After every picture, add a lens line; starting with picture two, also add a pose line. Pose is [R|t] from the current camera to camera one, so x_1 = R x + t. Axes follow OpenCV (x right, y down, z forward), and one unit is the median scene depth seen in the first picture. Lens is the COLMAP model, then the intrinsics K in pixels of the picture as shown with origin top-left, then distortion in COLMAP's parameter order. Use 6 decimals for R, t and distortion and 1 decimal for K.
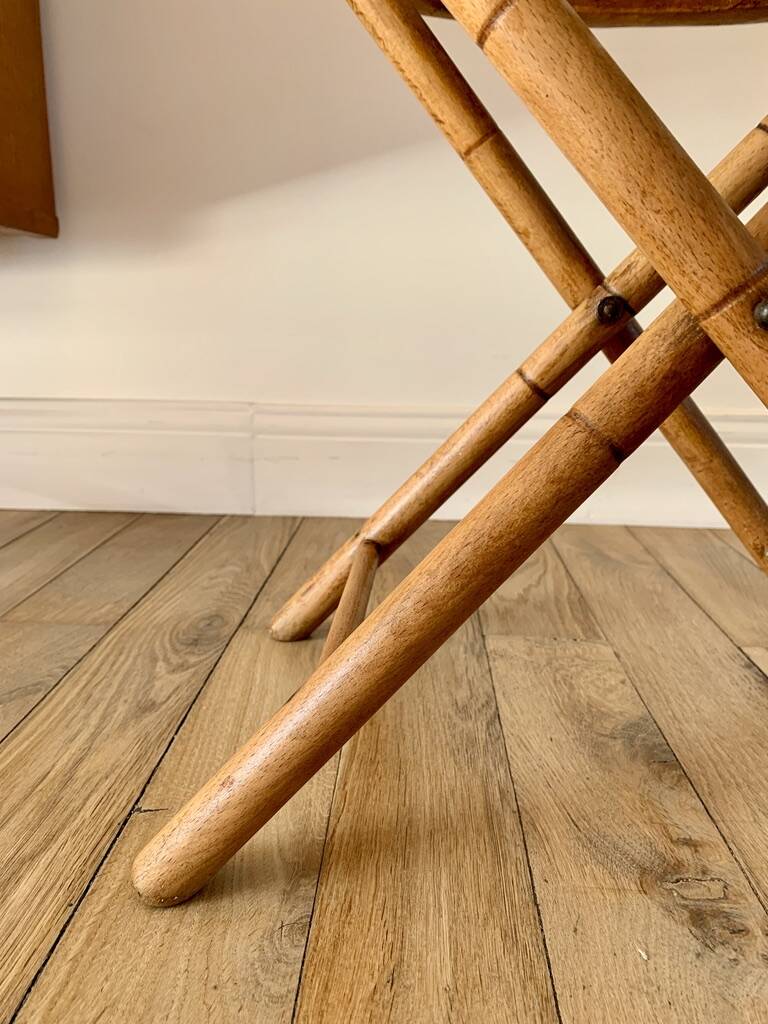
lens RADIAL K [[784.6, 0, 384.6], [0, 784.6, 493.7], [0, 0, 1]] dist [0.010820, -0.007272]
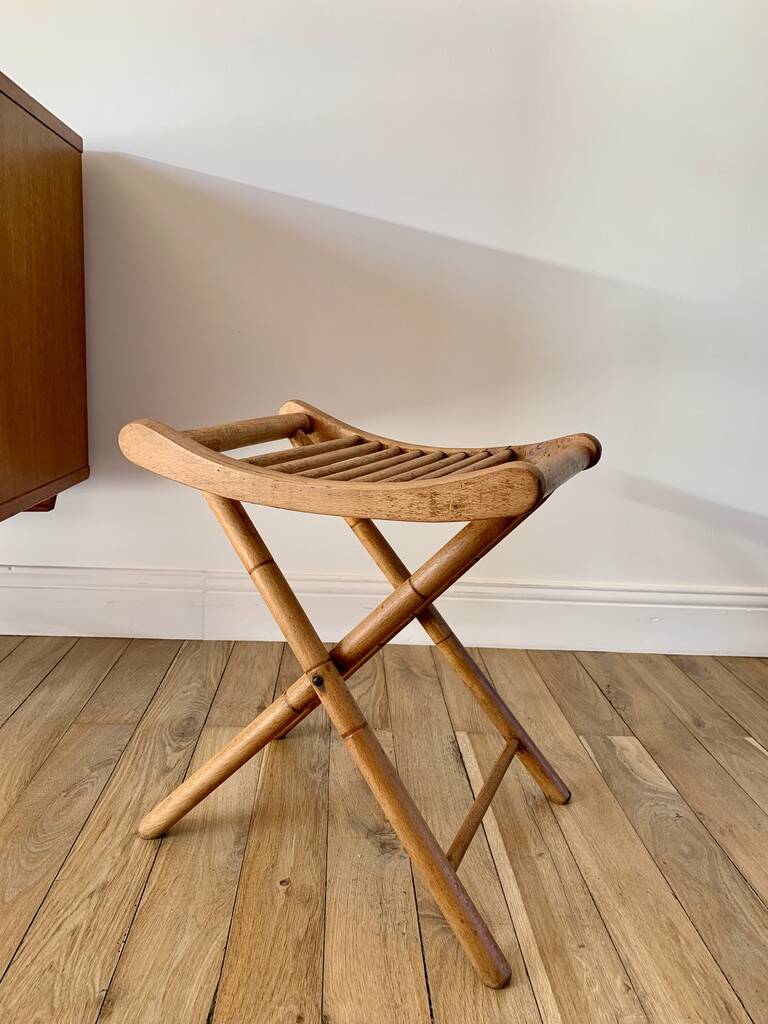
lens RADIAL K [[784.6, 0, 396.0], [0, 784.6, 491.3], [0, 0, 1]] dist [0.010820, -0.007272]
pose [[0.993007, 0.018705, 0.116567, 0.054988], [-0.014108, 0.999095, -0.040133, -0.386497], [-0.117212, 0.038208, 0.992372, -1.157468]]
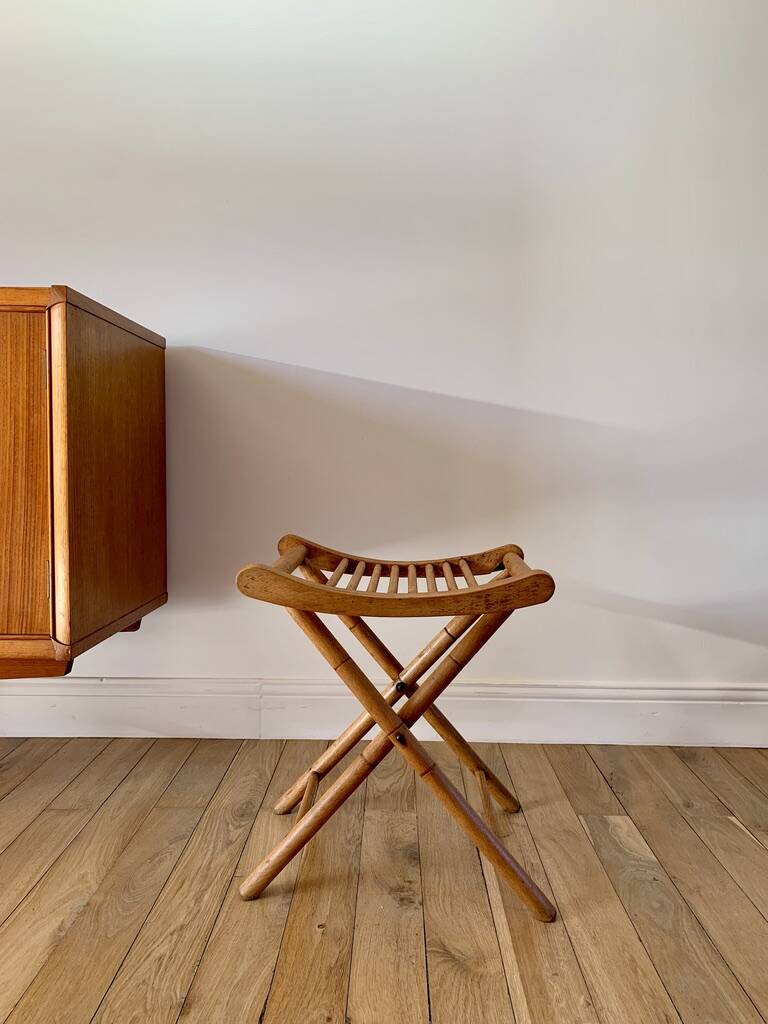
lens RADIAL K [[784.6, 0, 394.8], [0, 784.6, 485.3], [0, 0, 1]] dist [0.010820, -0.007272]
pose [[0.999184, -0.004823, 0.040098, 0.144799], [0.012105, 0.982961, -0.183415, -0.390599], [-0.038530, 0.183751, 0.982217, -1.712481]]
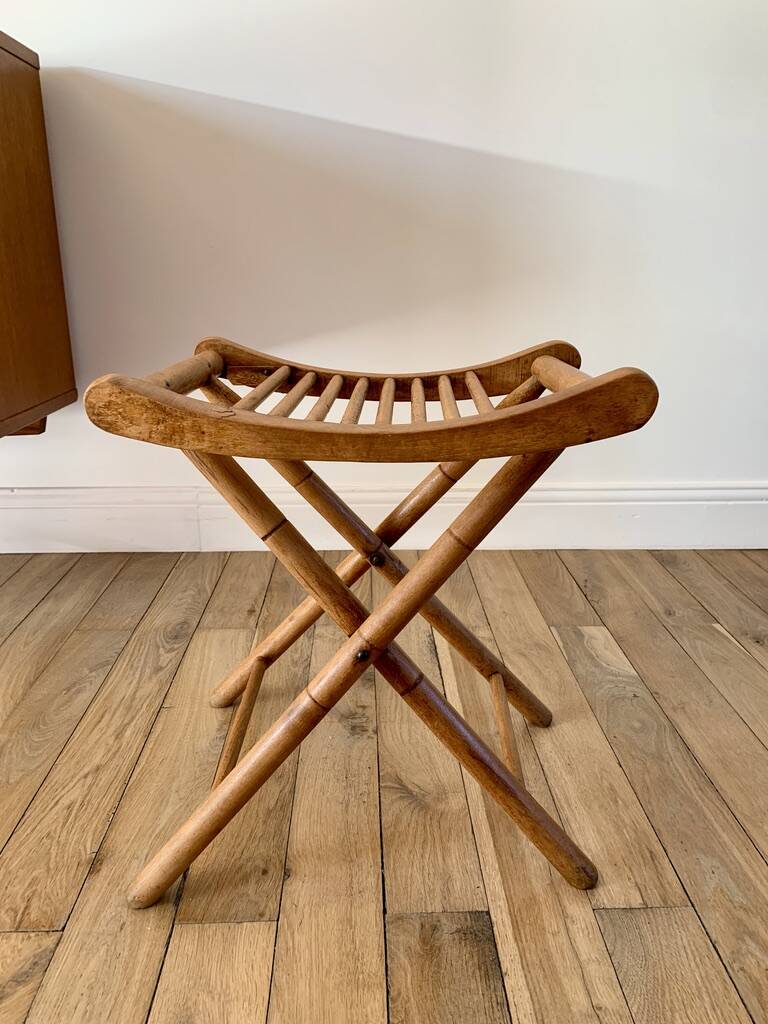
lens RADIAL K [[784.6, 0, 395.8], [0, 784.6, 492.4], [0, 0, 1]] dist [0.010820, -0.007272]
pose [[0.996291, -0.032220, 0.079791, 0.214113], [0.026486, 0.997060, 0.071907, -0.371818], [-0.081874, -0.069527, 0.994215, -1.246280]]
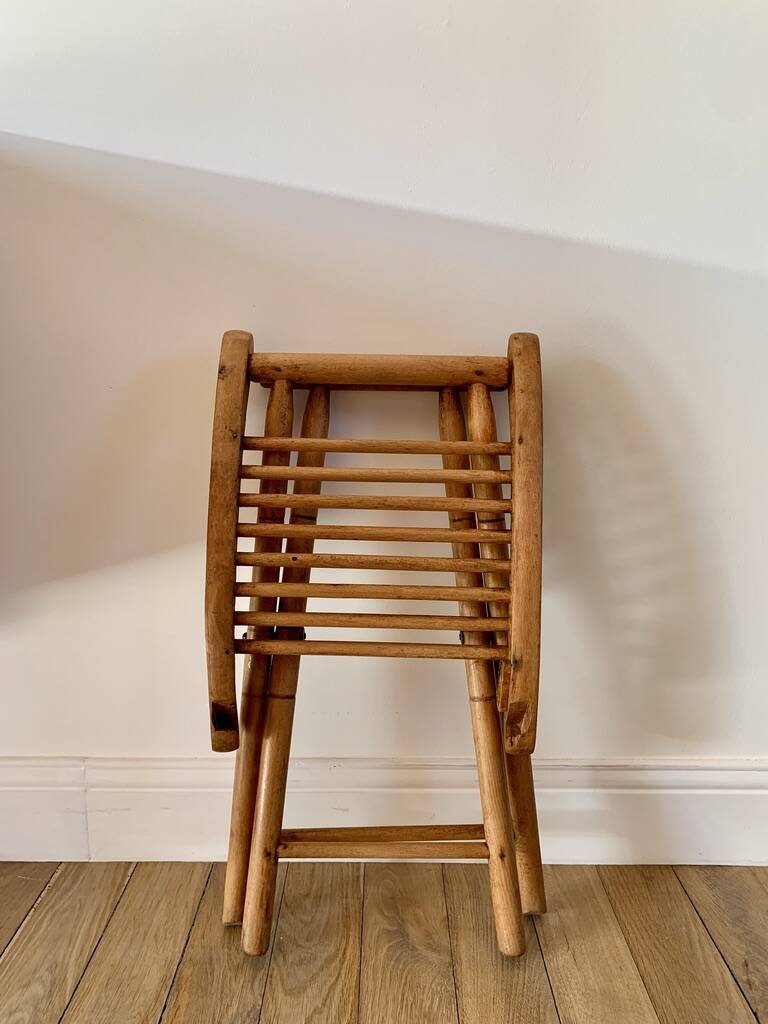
lens RADIAL K [[784.6, 0, 383.5], [0, 784.6, 483.8], [0, 0, 1]] dist [0.010820, -0.007272]
pose [[0.998969, -0.020753, 0.040382, 0.337996], [0.022976, 0.998202, -0.055368, -0.719357], [-0.039160, 0.056239, 0.997649, -0.142469]]
